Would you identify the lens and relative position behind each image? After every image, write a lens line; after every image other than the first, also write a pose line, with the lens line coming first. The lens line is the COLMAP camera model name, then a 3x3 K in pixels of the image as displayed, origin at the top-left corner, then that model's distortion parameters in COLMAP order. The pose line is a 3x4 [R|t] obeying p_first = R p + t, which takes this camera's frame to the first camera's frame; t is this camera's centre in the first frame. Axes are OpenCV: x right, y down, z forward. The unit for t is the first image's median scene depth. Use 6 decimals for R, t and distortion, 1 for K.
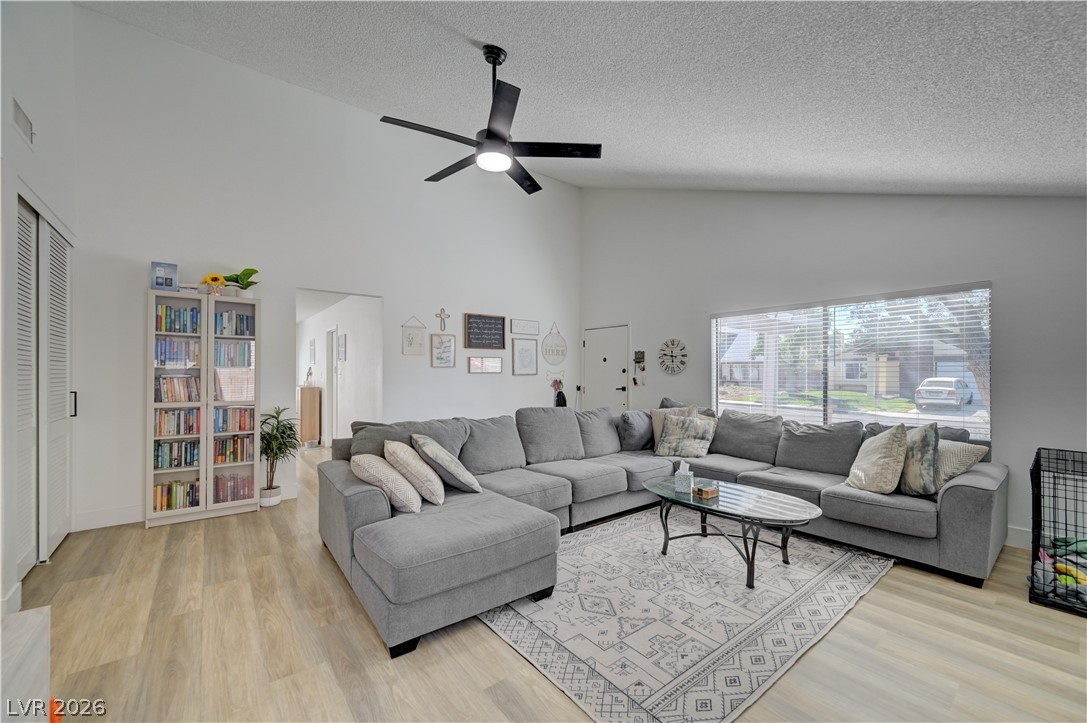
lens RADIAL K [[430.6, 0, 547.9], [0, 430.6, 369.6], [0, 0, 1]] dist [0.001026, -0.000172]
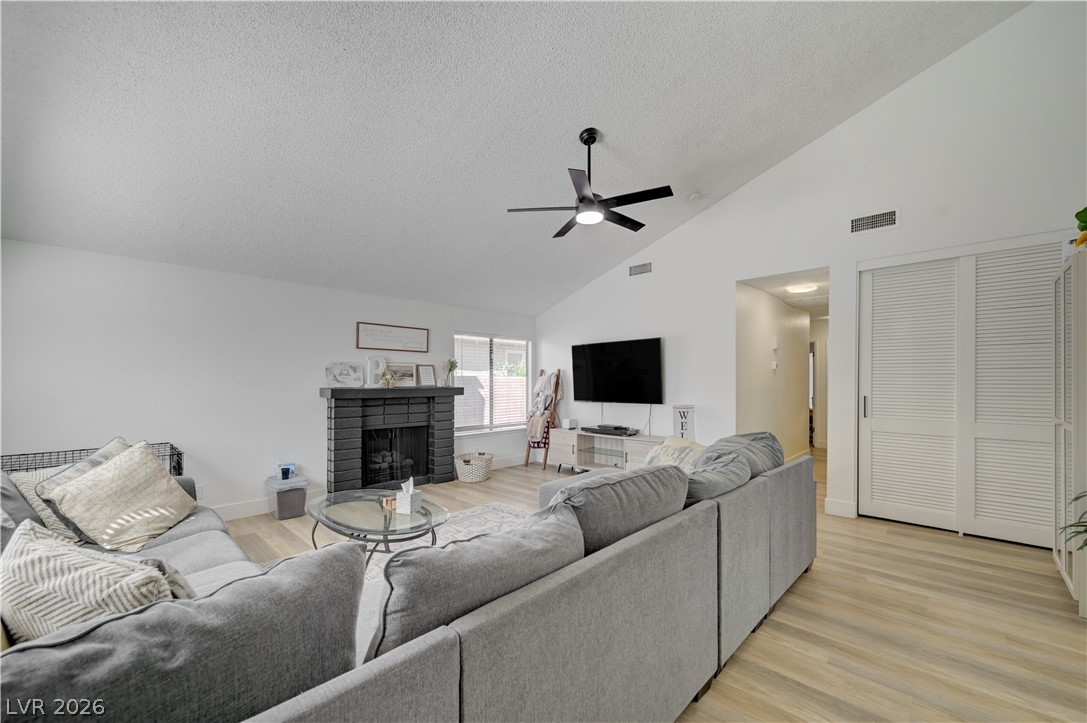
lens RADIAL K [[434.3, 0, 547.2], [0, 434.3, 379.3], [0, 0, 1]] dist [-0.014008, -0.000078]
pose [[-0.989502, 0.000974, -0.144512, 0.091990], [0.003396, 0.999858, -0.016512, 0.012588], [0.144476, -0.016829, -0.989365, 1.096980]]
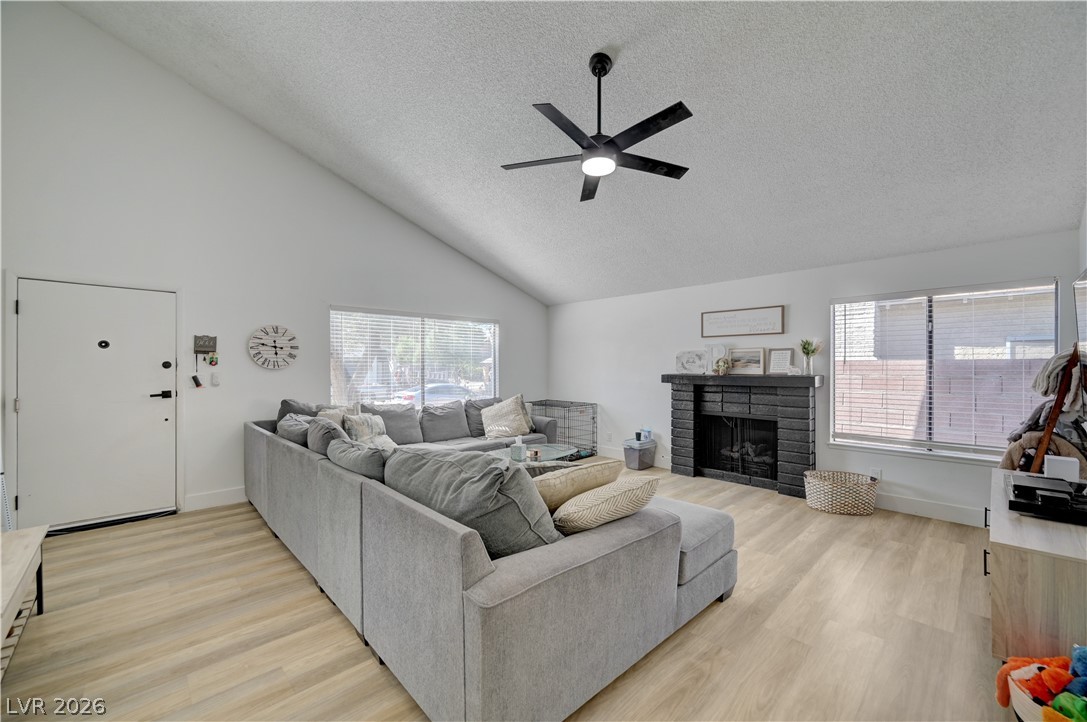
lens RADIAL K [[430.6, 0, 547.9], [0, 430.6, 369.1], [0, 0, 1]] dist [0.001026, -0.000172]
pose [[-0.104040, -0.006037, 0.994555, -0.557327], [-0.008933, 0.999947, 0.005136, 0.000708], [-0.994533, -0.008350, -0.104089, 0.596480]]
